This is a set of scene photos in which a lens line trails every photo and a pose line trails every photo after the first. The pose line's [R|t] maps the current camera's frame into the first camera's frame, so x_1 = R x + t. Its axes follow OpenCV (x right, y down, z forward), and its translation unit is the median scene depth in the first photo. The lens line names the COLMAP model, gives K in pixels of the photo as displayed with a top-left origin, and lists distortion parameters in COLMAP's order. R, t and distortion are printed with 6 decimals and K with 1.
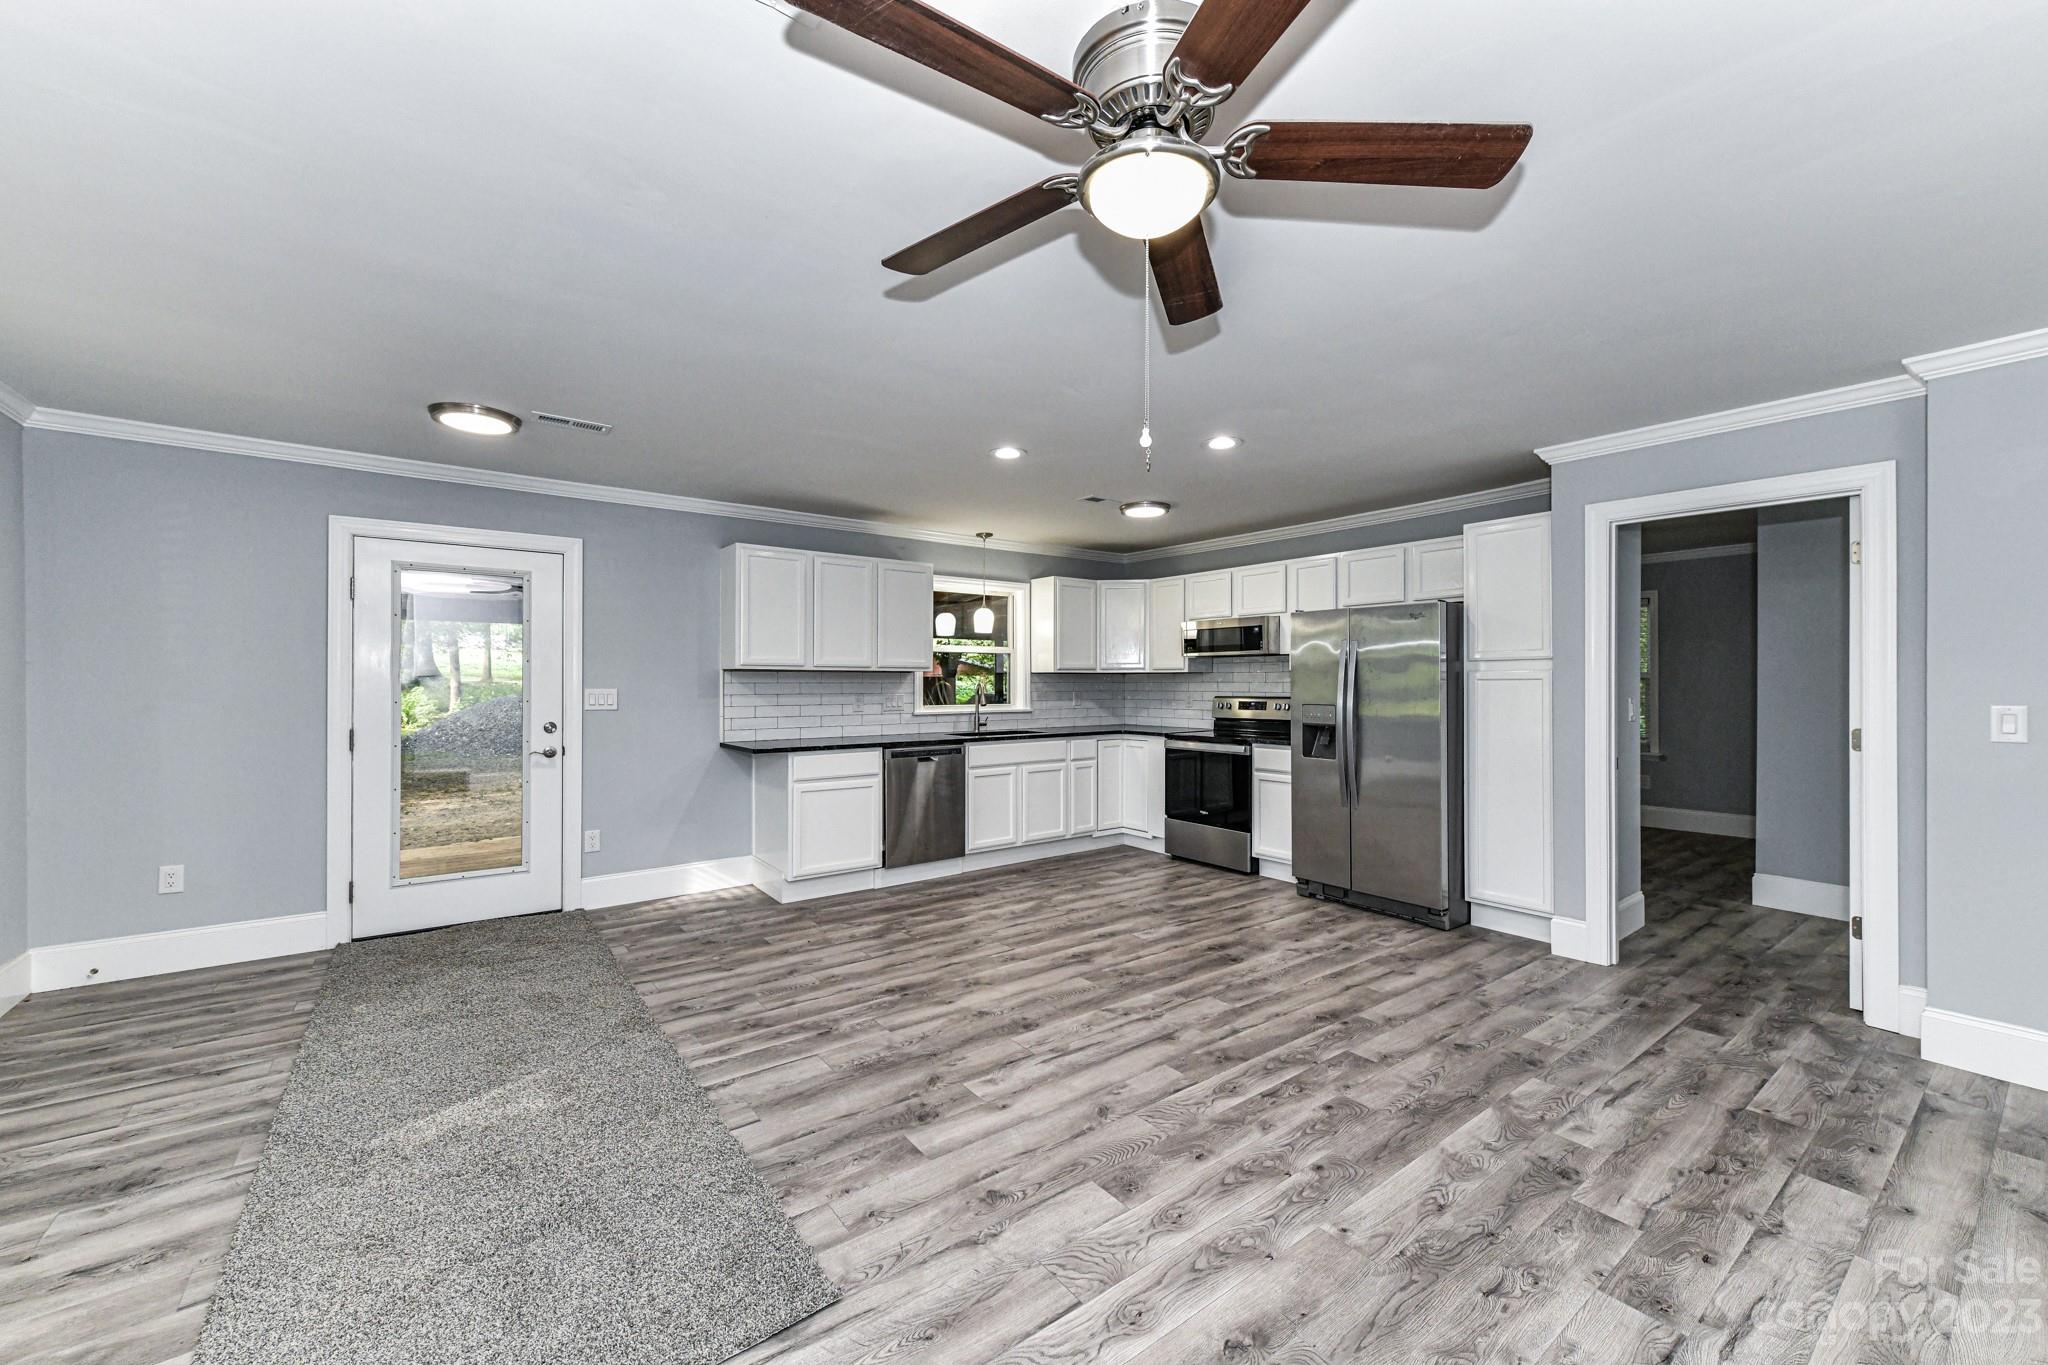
lens RADIAL K [[803.4, 0, 1029.8], [0, 803.4, 685.1], [0, 0, 1]] dist [0.003485, -0.001094]
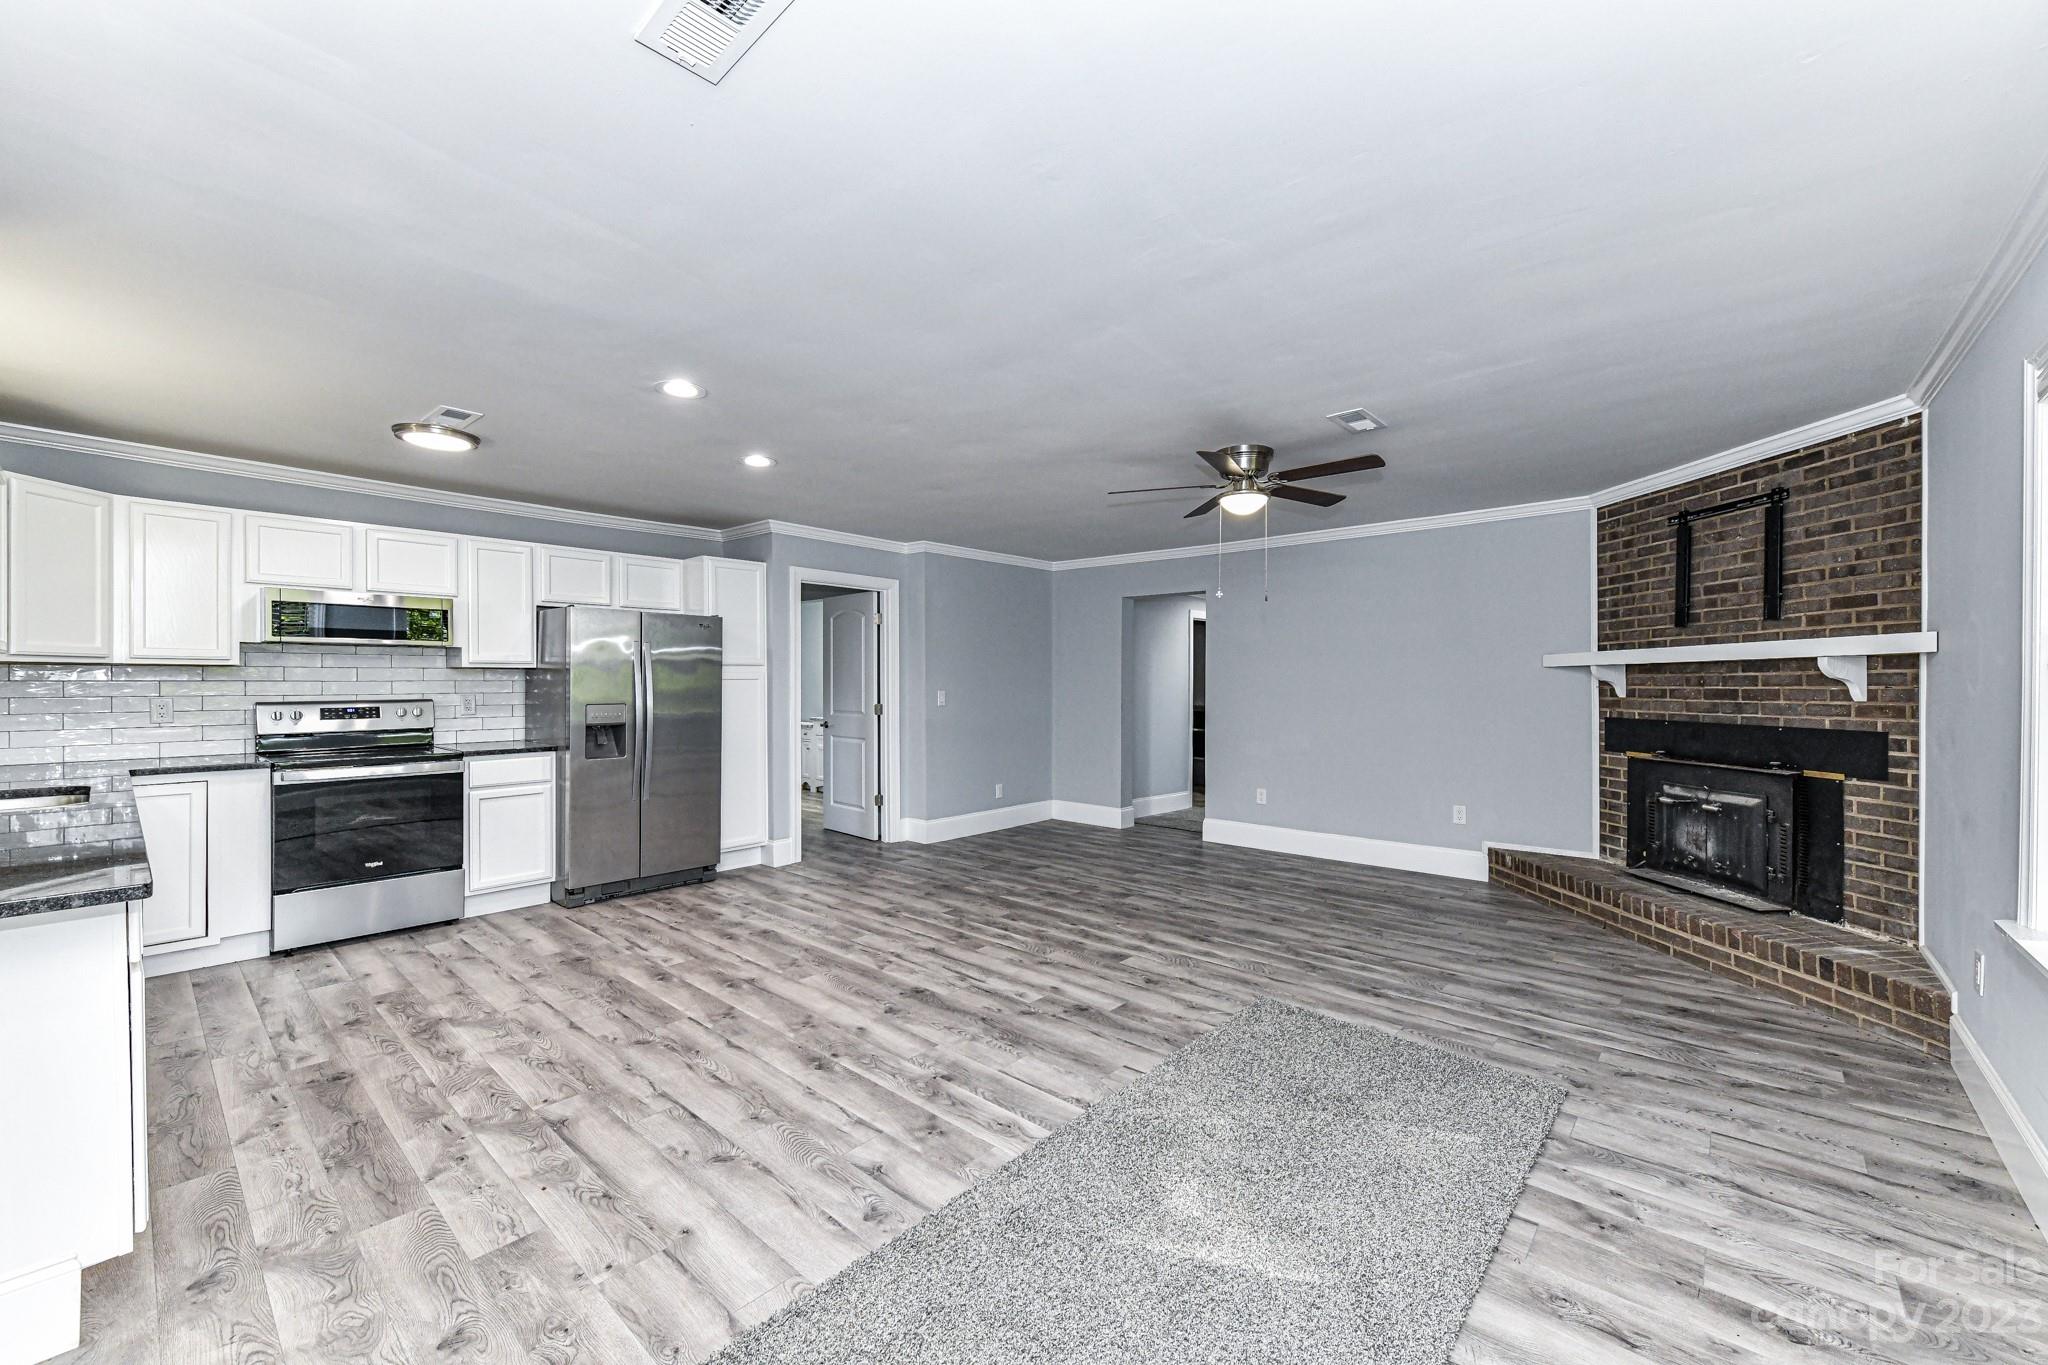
lens RADIAL K [[805.6, 0, 1033.1], [0, 805.6, 684.5], [0, 0, 1]] dist [0.011293, -0.005396]
pose [[-0.203092, -0.004255, 0.979150, -0.853184], [0.002415, 0.999985, 0.004847, -0.004109], [-0.979157, 0.003349, -0.203079, 0.809679]]
